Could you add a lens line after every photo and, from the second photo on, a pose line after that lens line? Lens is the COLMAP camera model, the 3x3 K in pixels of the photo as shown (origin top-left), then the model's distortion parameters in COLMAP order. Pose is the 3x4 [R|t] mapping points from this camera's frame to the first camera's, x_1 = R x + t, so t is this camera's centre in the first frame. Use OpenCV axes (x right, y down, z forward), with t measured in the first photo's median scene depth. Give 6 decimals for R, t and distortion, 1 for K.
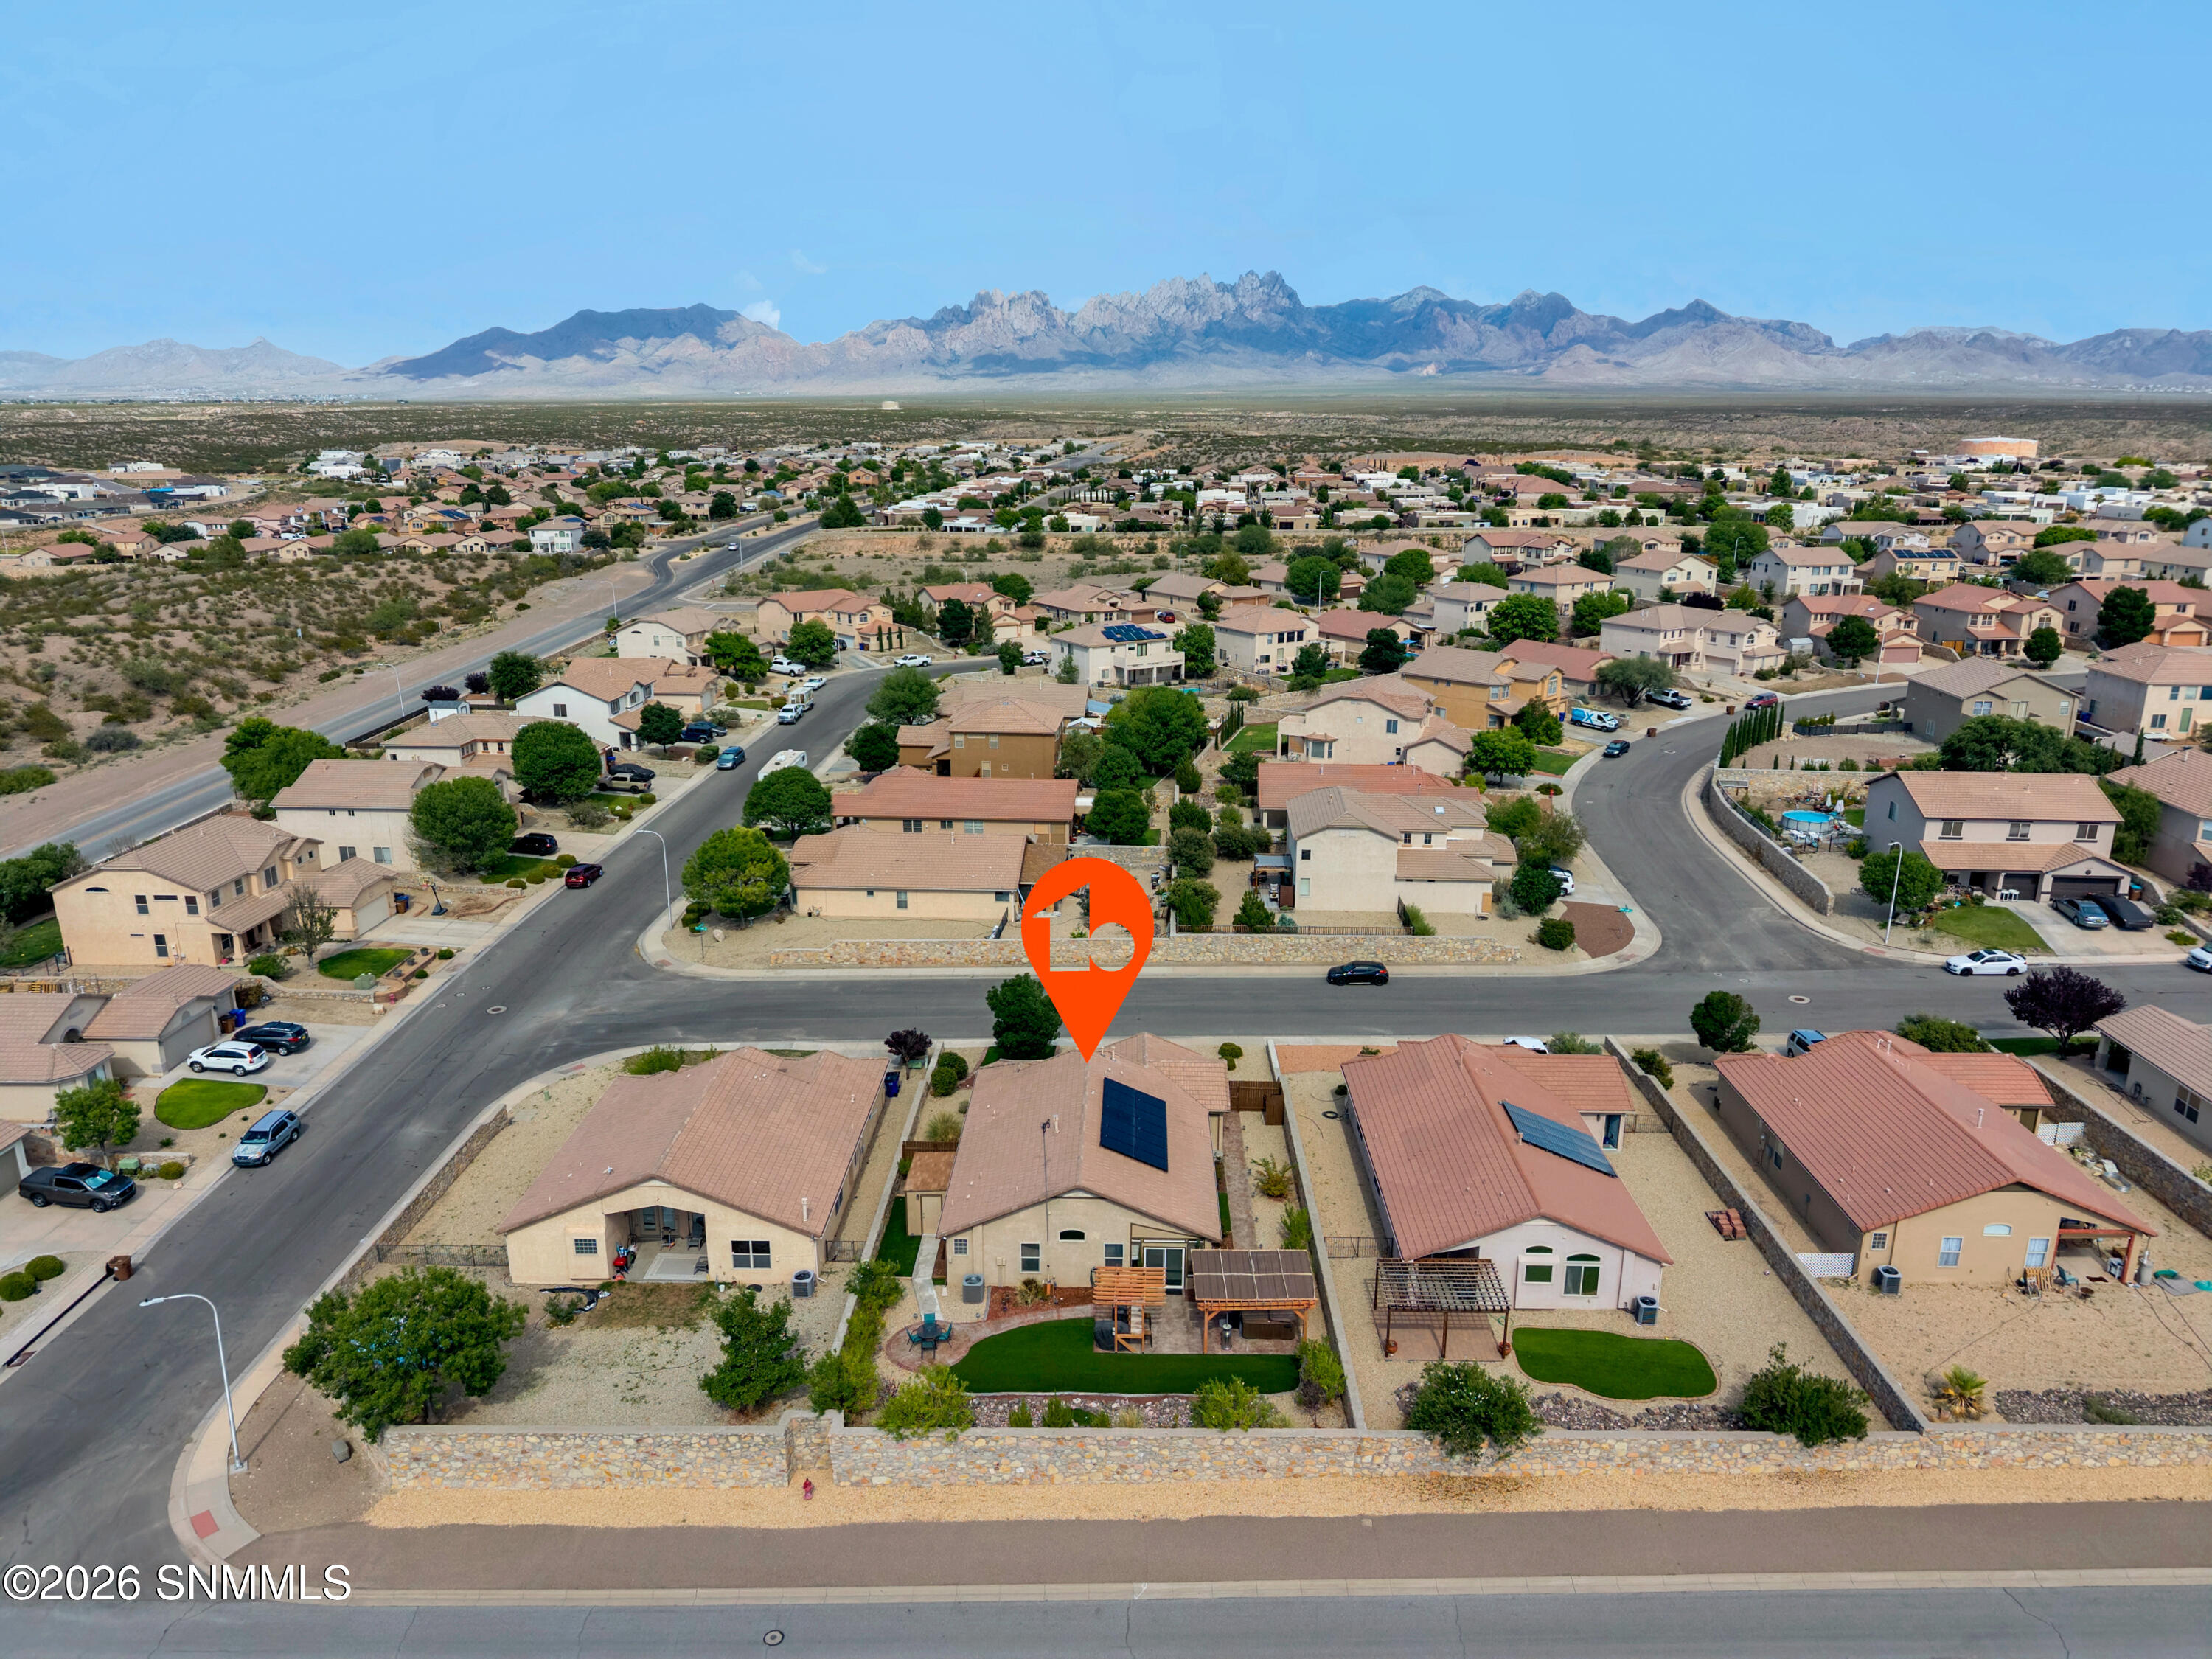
lens RADIAL K [[1472.0, 0, 1098.2], [0, 1472.0, 829.3], [0, 0, 1]] dist [0.054157, -0.068071]
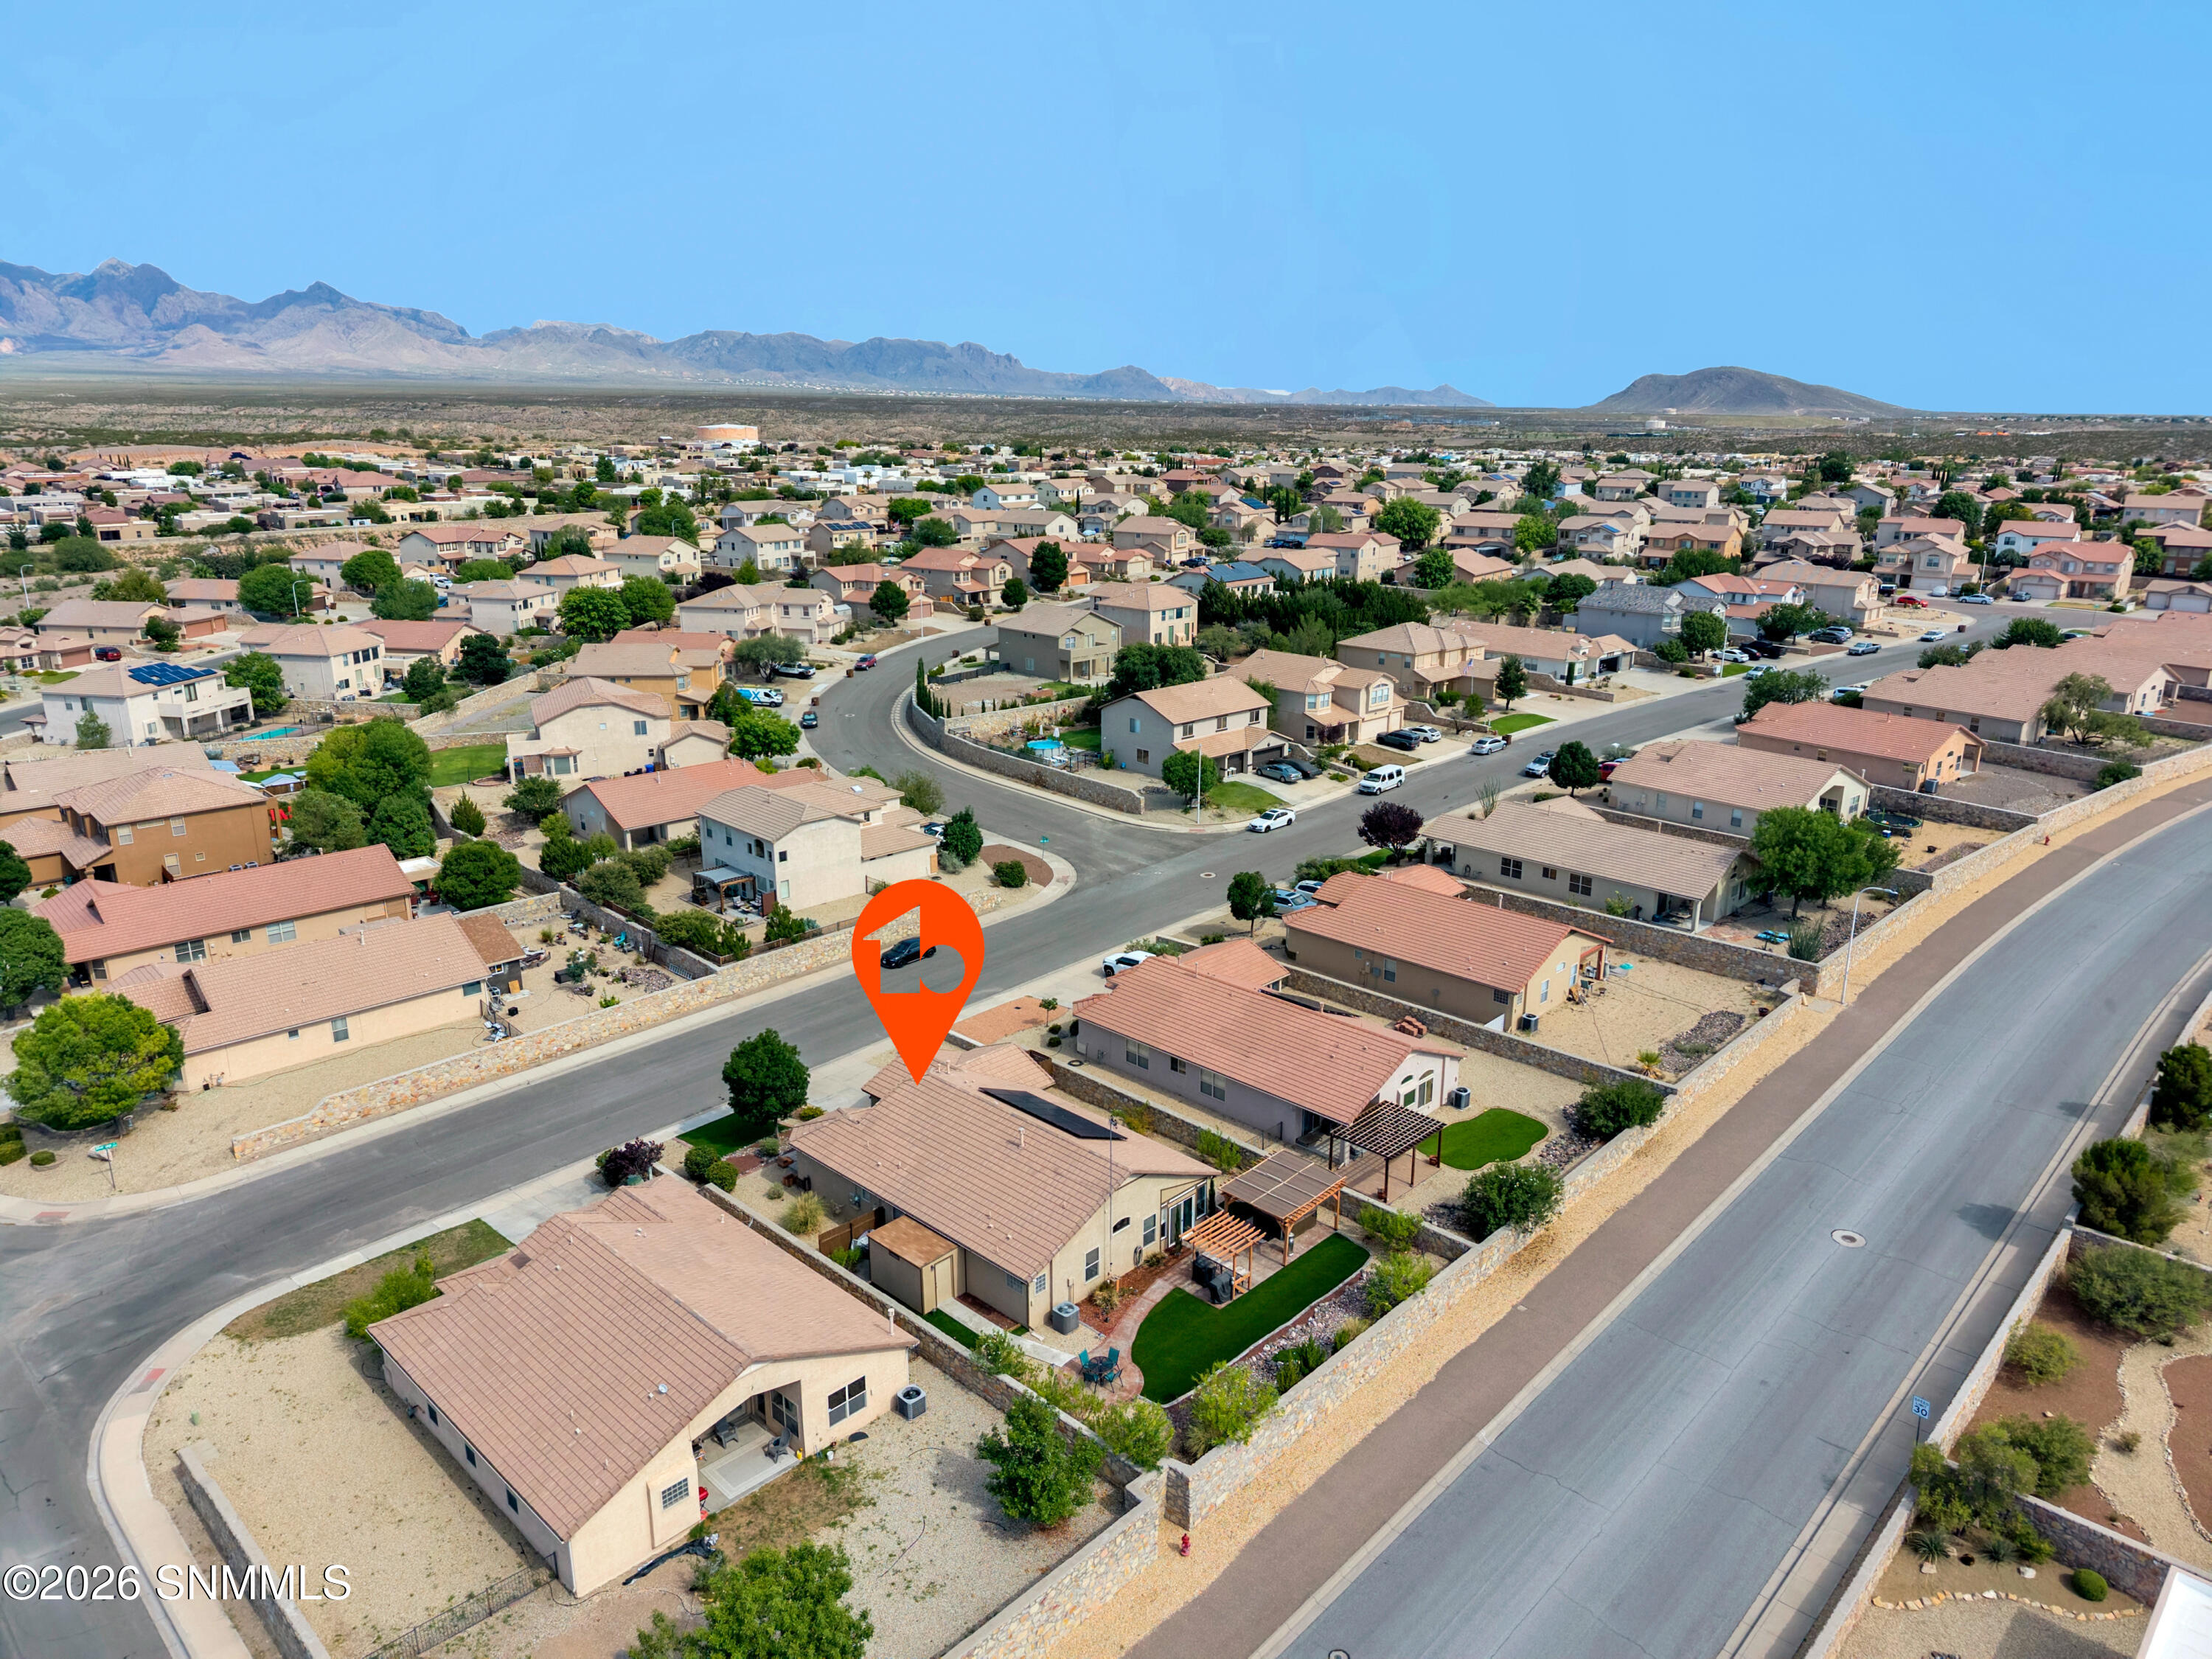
lens RADIAL K [[1472.0, 0, 1098.2], [0, 1472.0, 829.3], [0, 0, 1]] dist [0.054157, -0.068071]
pose [[0.676978, -0.201160, 0.707979, -0.295255], [0.195957, 0.976467, 0.090070, -0.034351], [-0.709437, 0.077758, 0.700466, 0.125911]]
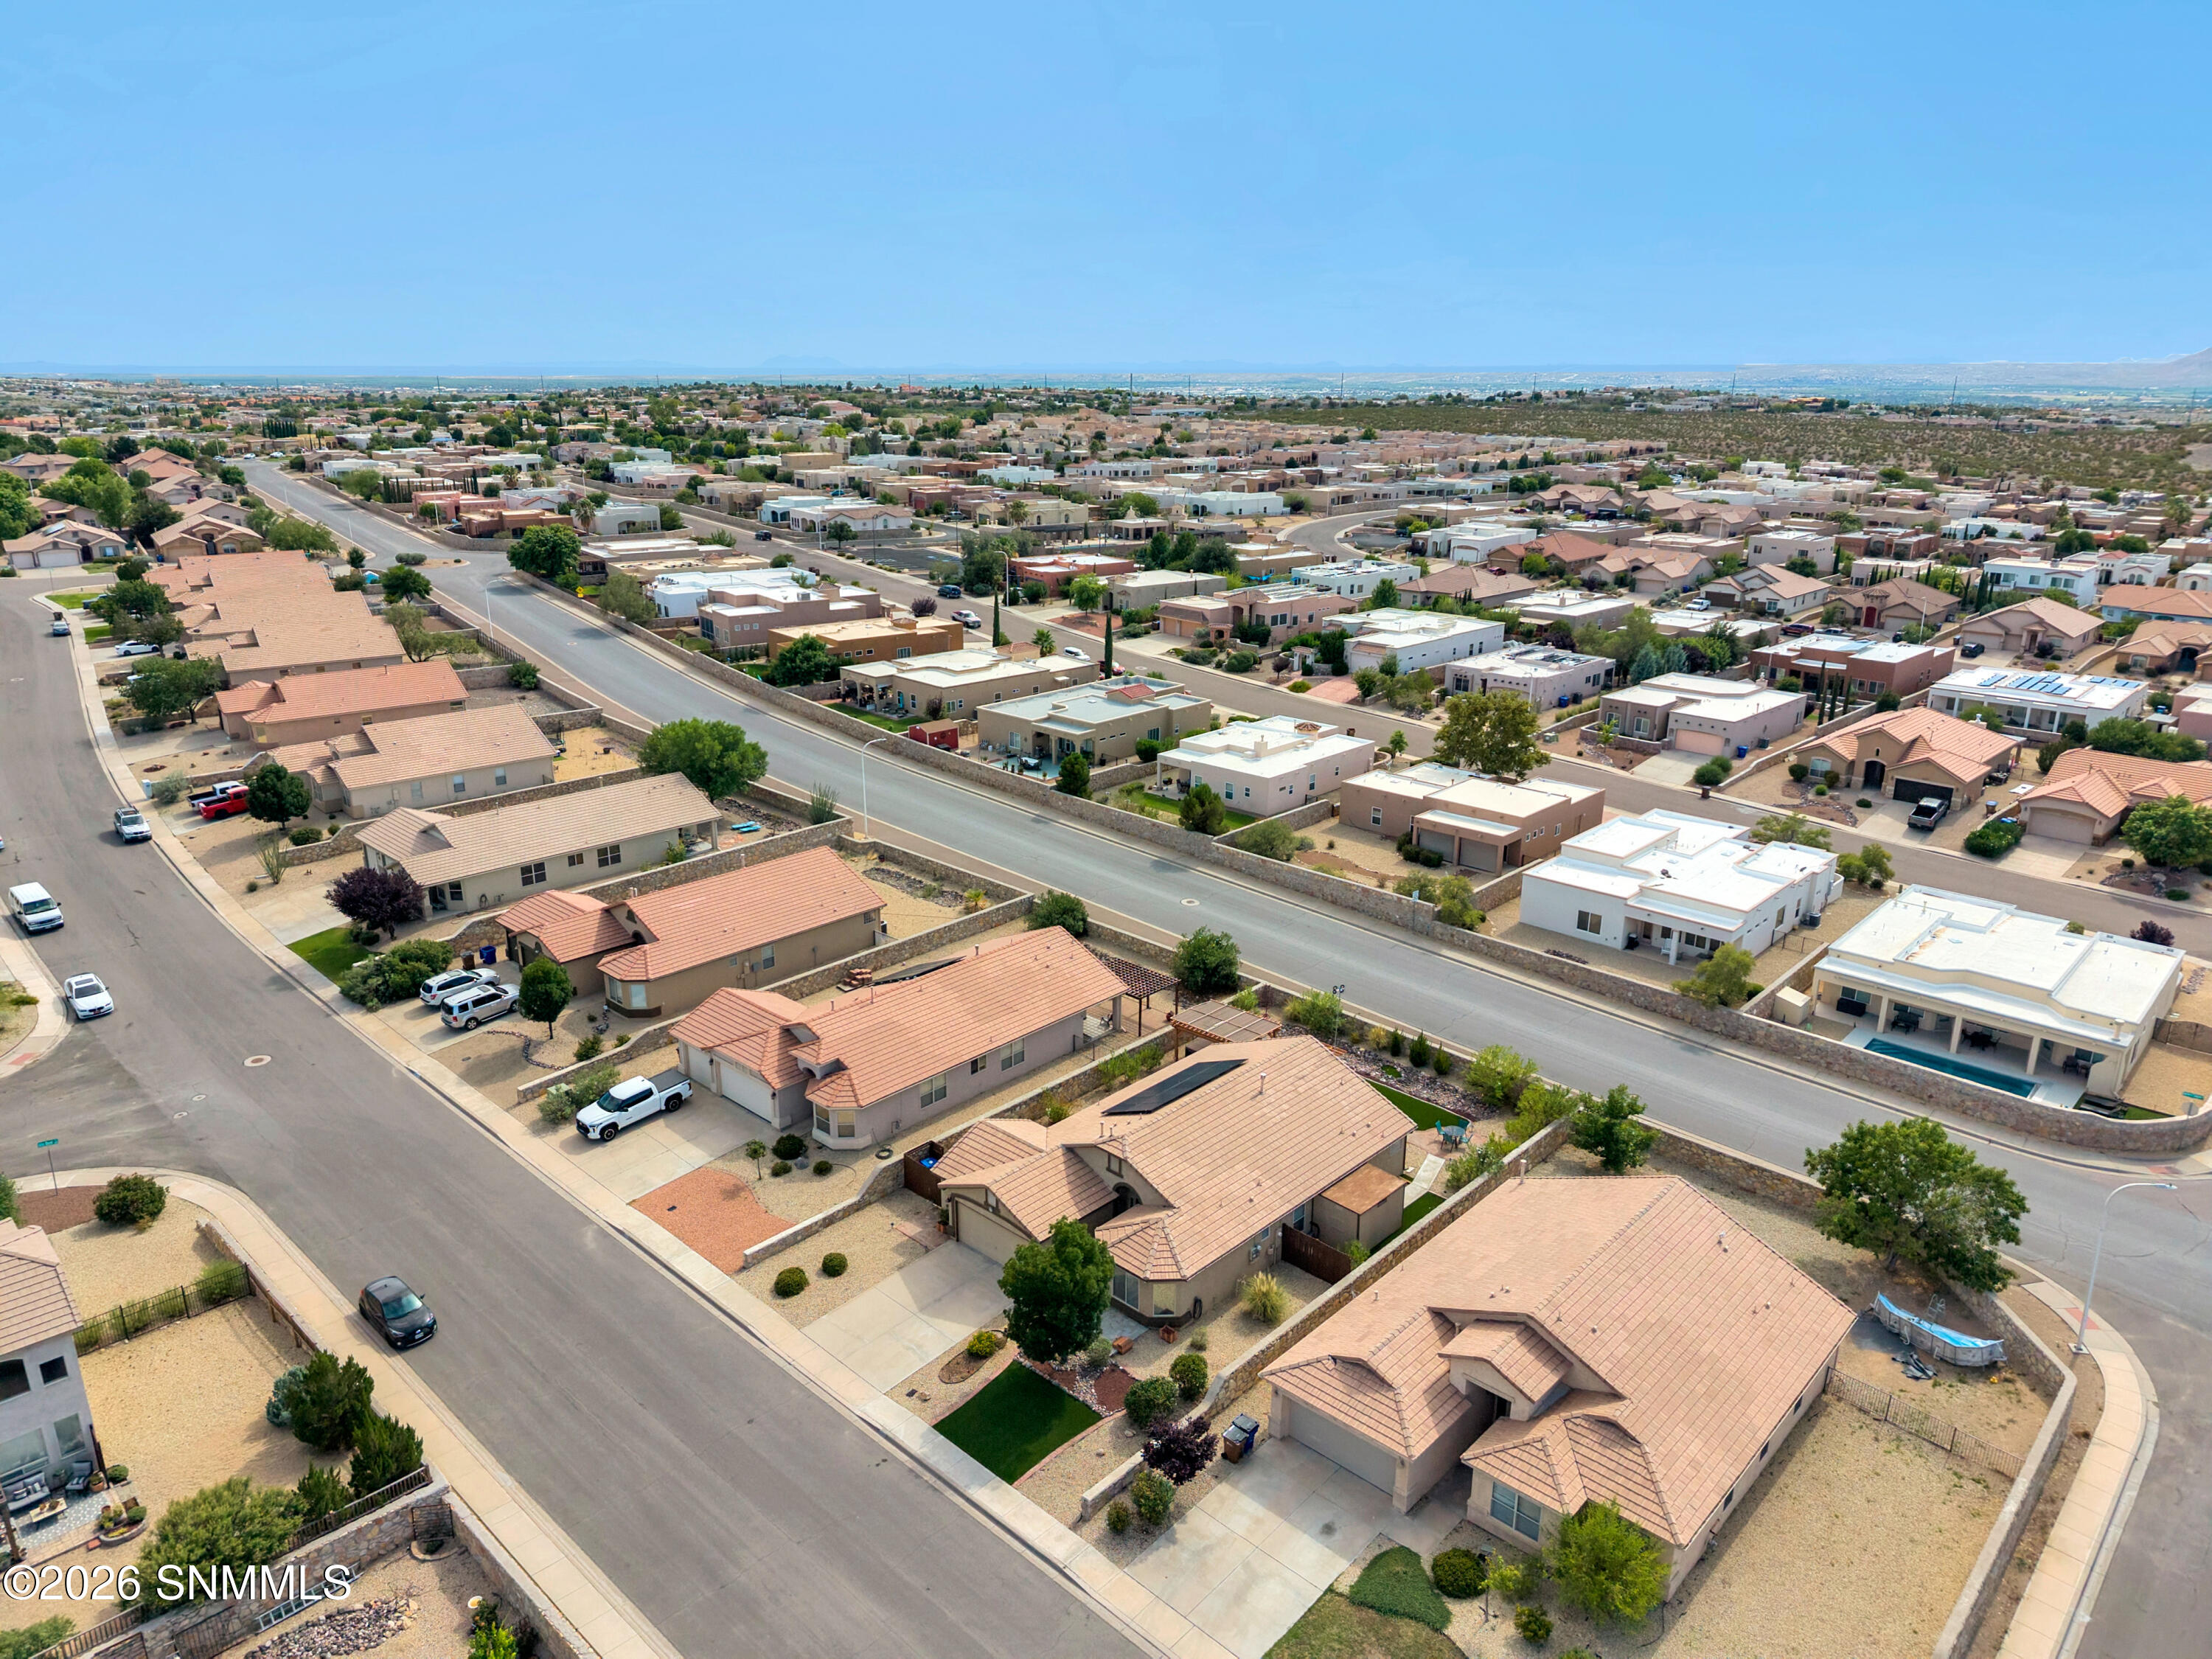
lens RADIAL K [[1472.0, 0, 1098.2], [0, 1472.0, 829.3], [0, 0, 1]] dist [0.054157, -0.068071]
pose [[-0.744723, -0.200838, 0.636437, -0.251309], [0.176361, 0.860518, 0.477918, -0.203769], [-0.643649, 0.468159, -0.605428, 0.736520]]
